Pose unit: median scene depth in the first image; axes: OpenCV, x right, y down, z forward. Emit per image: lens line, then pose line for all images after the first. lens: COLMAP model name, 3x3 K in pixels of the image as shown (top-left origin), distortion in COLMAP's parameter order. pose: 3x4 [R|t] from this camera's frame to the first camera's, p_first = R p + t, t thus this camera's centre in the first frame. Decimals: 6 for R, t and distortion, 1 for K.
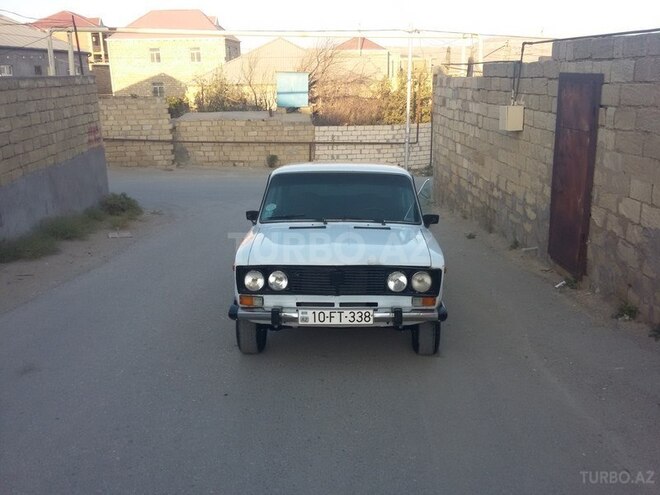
lens RADIAL K [[611.9, 0, 330.0], [0, 611.9, 247.5], [0, 0, 1]] dist [0.107033, -0.239526]
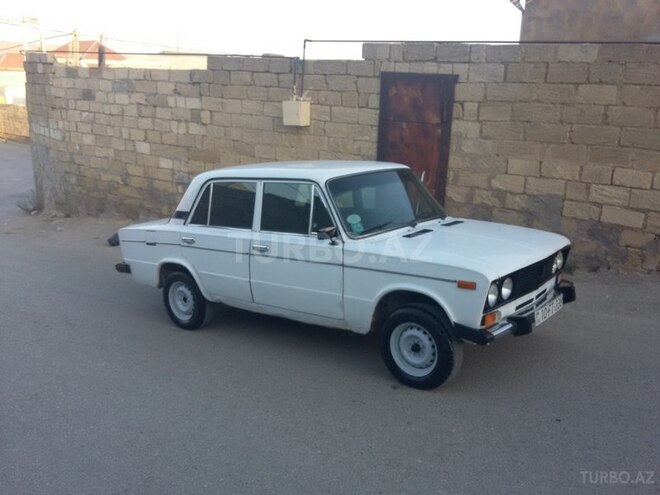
lens RADIAL K [[611.9, 0, 330.0], [0, 611.9, 247.5], [0, 0, 1]] dist [0.107033, -0.239526]
pose [[0.602658, -0.167914, 0.780133, -0.673027], [0.167633, 0.982437, 0.081960, -0.087455], [-0.780194, 0.081383, 0.620221, 0.459638]]
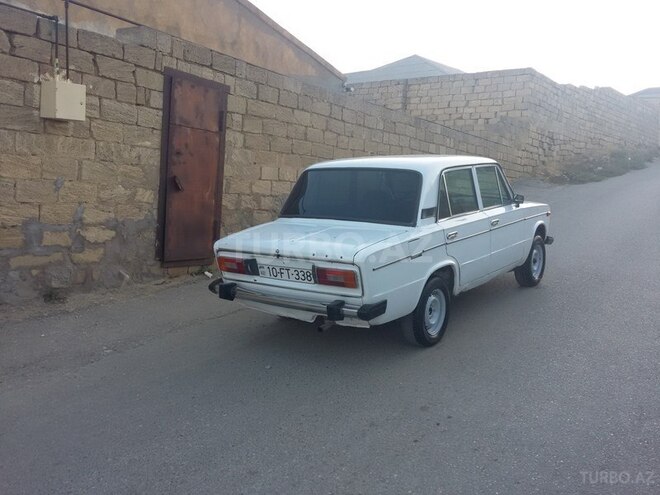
lens RADIAL K [[611.9, 0, 330.0], [0, 611.9, 247.5], [0, 0, 1]] dist [0.107033, -0.239526]
pose [[-0.818282, -0.073250, 0.570131, -0.439130], [0.114024, 0.951452, 0.285896, -0.291556], [-0.563394, 0.298953, -0.770204, 1.865186]]
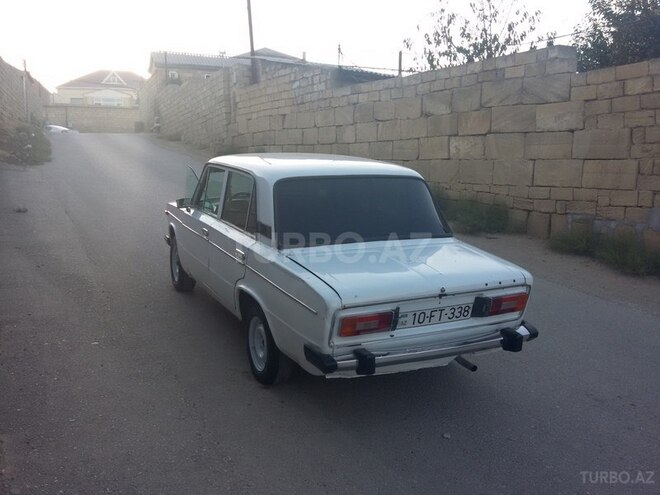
lens RADIAL K [[611.9, 0, 330.0], [0, 611.9, 247.5], [0, 0, 1]] dist [0.107033, -0.239526]
pose [[-0.895434, 0.071460, -0.439421, 0.362049], [-0.094118, 0.934338, 0.343735, -0.311708], [0.435131, 0.349150, -0.829913, 1.761005]]
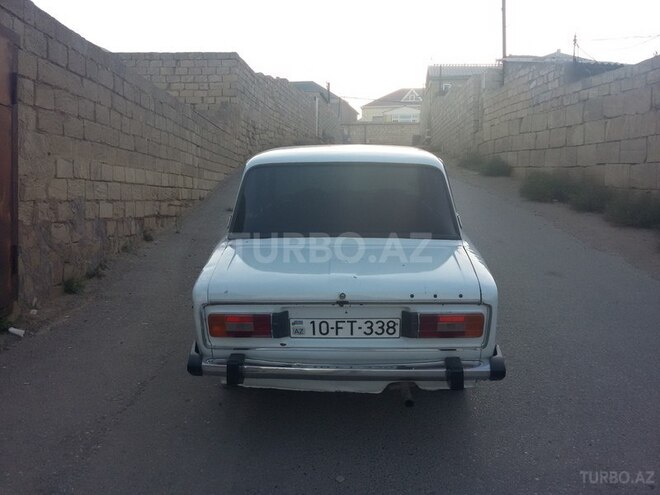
lens RADIAL K [[611.9, 0, 330.0], [0, 611.9, 247.5], [0, 0, 1]] dist [0.107033, -0.239526]
pose [[-0.999708, 0.003266, 0.023949, 0.019068], [0.011270, 0.939529, 0.342284, -0.280157], [-0.021383, 0.342454, -0.939291, 1.766134]]
